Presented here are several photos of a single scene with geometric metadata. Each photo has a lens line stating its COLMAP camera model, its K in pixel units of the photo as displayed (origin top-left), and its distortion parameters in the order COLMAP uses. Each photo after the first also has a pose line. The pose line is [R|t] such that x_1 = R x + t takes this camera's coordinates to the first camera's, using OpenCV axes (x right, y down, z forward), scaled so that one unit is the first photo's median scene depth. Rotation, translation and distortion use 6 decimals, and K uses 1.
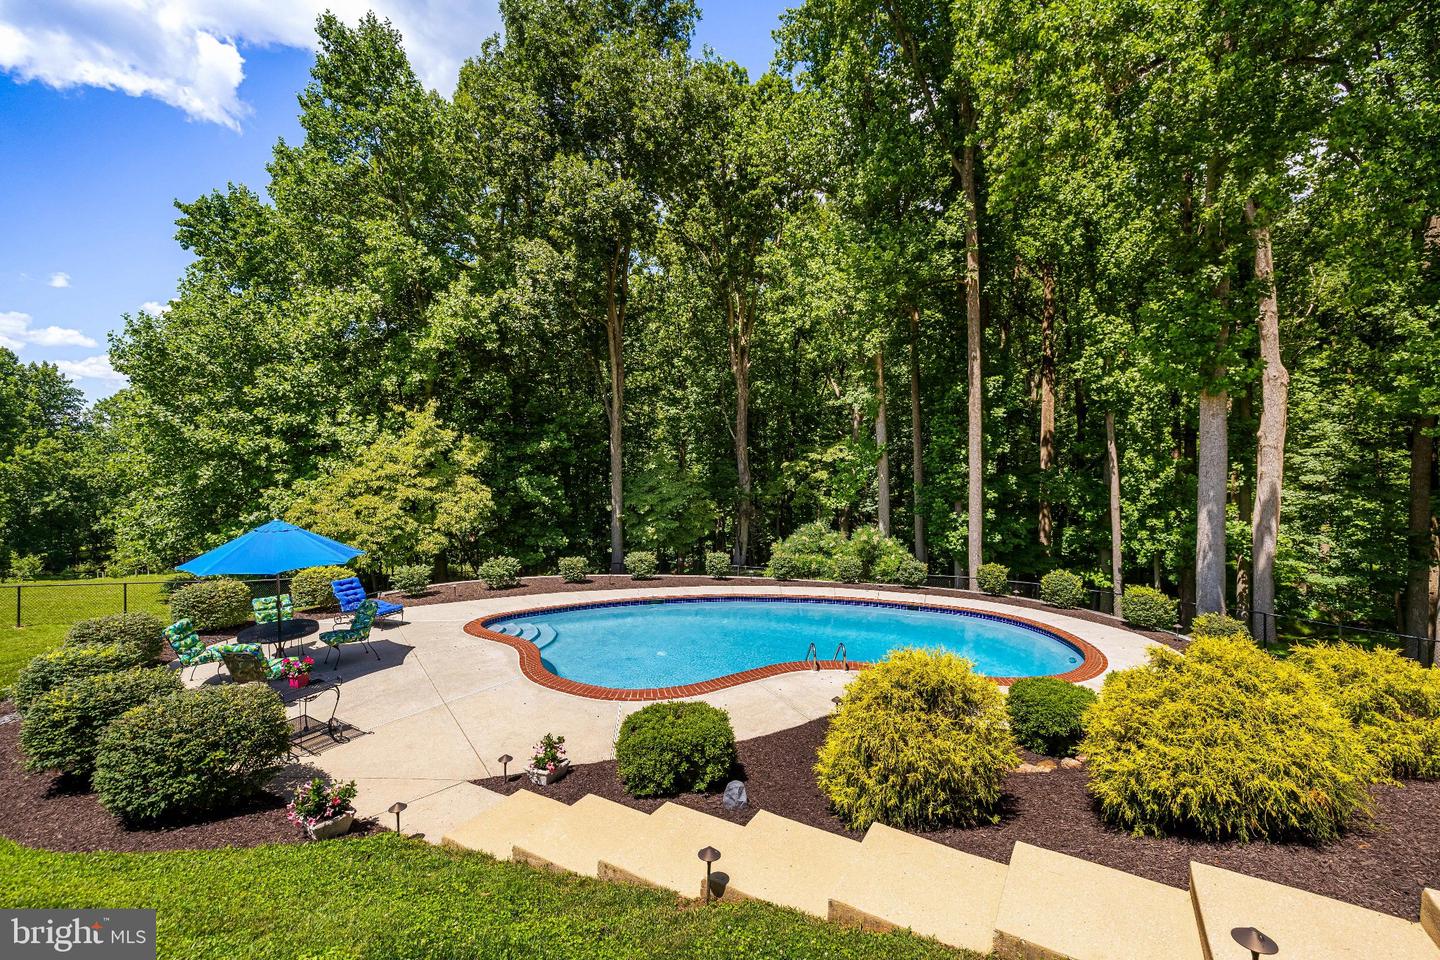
lens RADIAL K [[600.6, 0, 722.3], [0, 600.6, 474.3], [0, 0, 1]] dist [0.002985, -0.000573]
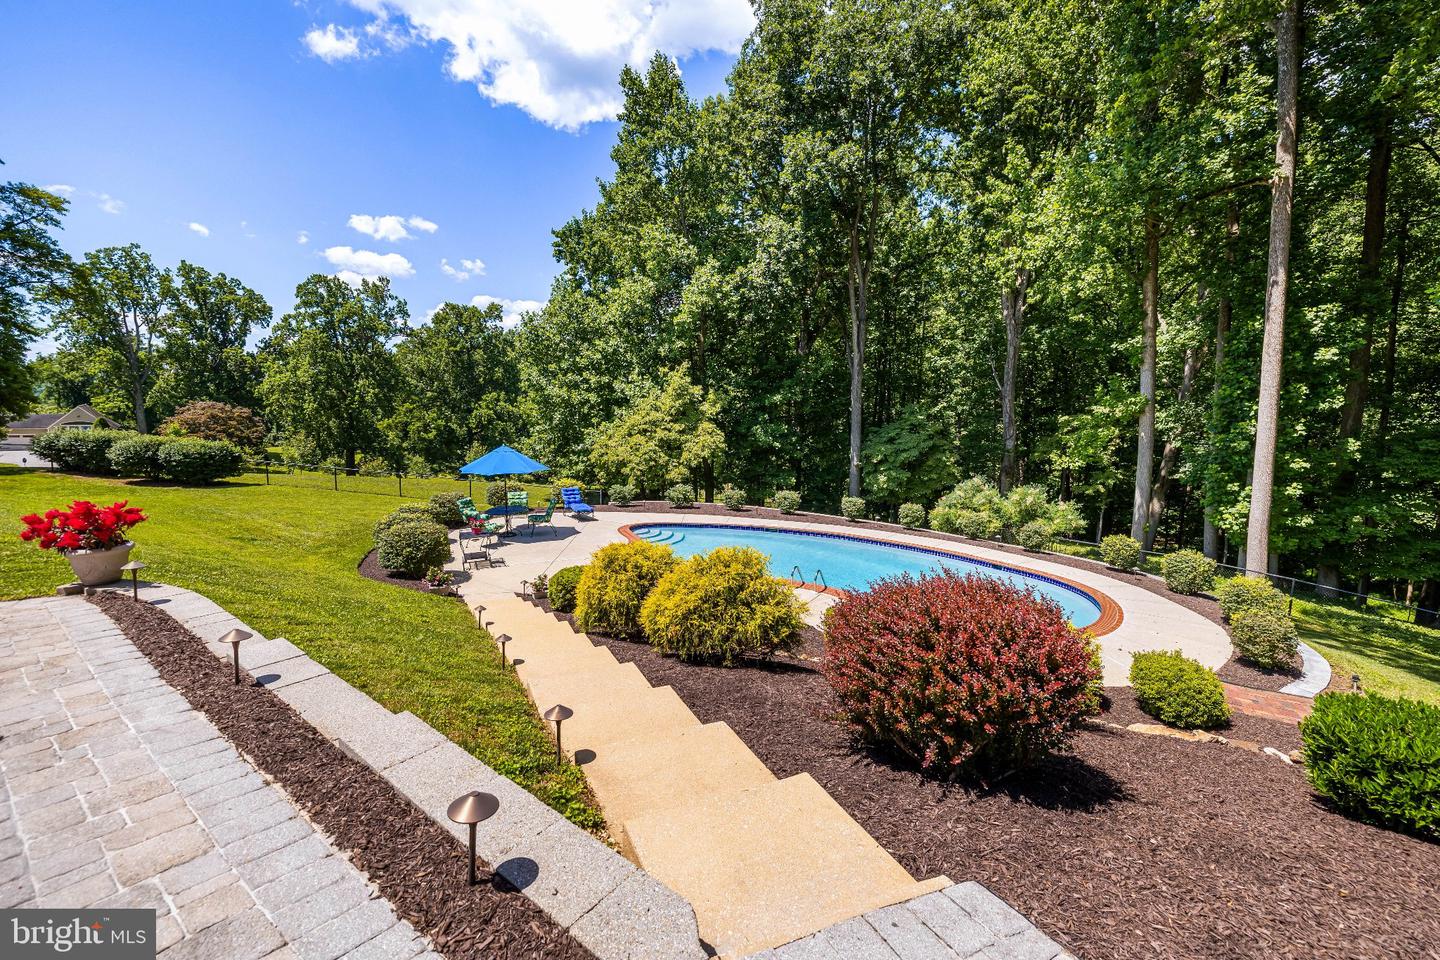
lens RADIAL K [[600.6, 0, 724.3], [0, 600.6, 475.3], [0, 0, 1]] dist [0.002985, -0.000573]
pose [[0.839671, 0.071412, -0.538380, 0.281361], [-0.024719, 0.995315, 0.093468, -0.006037], [0.542533, -0.065175, 0.837502, -0.038710]]
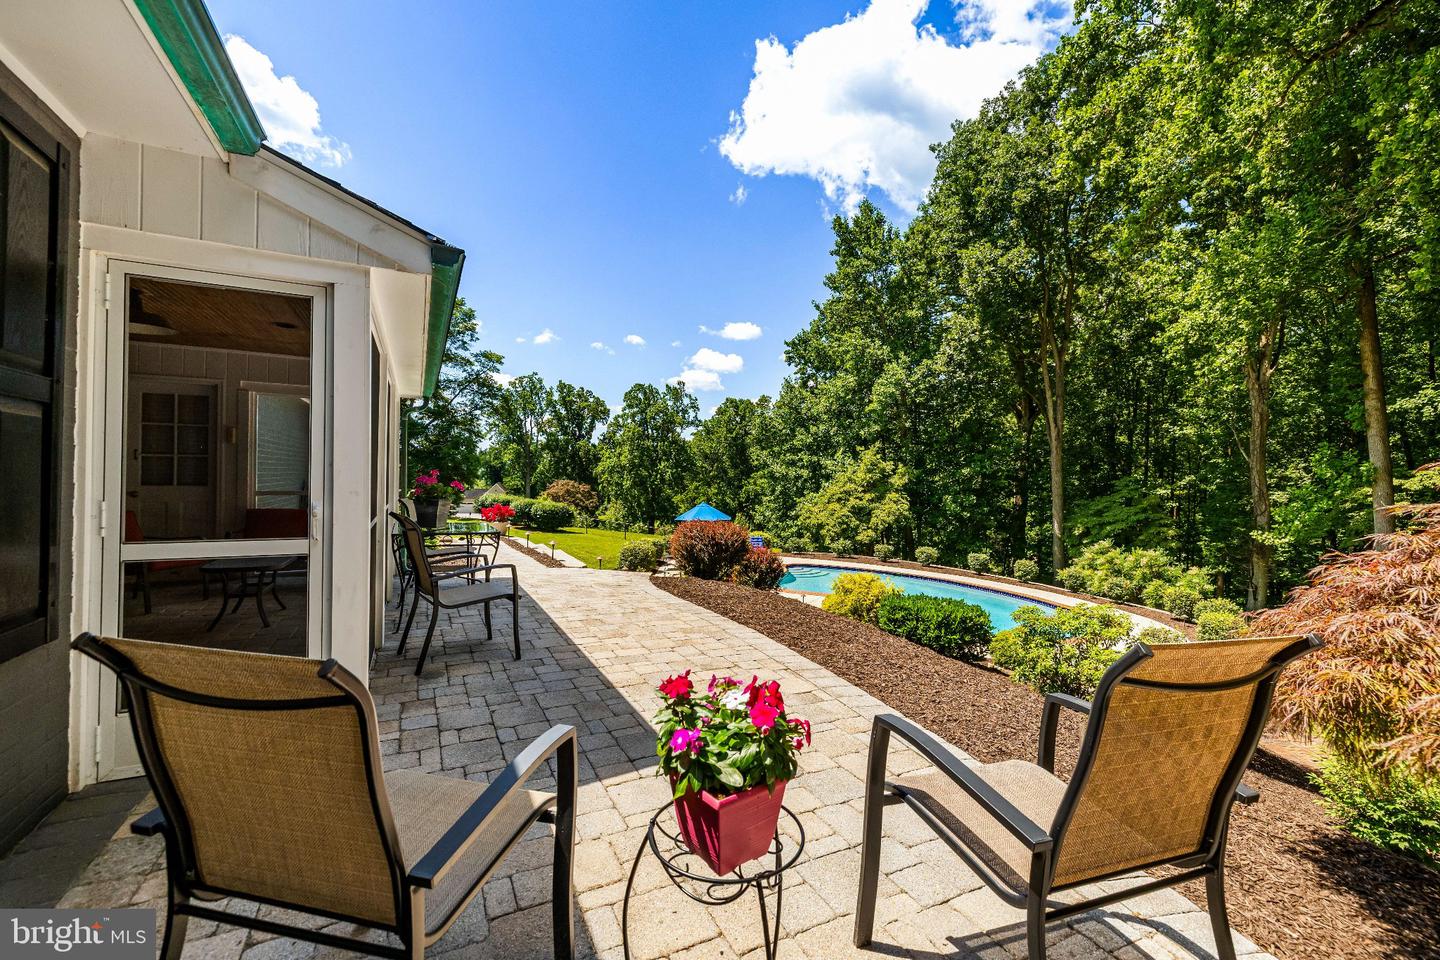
lens RADIAL K [[600.6, 0, 725.0], [0, 600.6, 471.4], [0, 0, 1]] dist [0.002985, -0.000573]
pose [[0.518240, -0.010281, -0.855173, 0.587293], [-0.030046, 0.999092, -0.030219, 0.006449], [0.854707, 0.041355, 0.517461, -0.099882]]
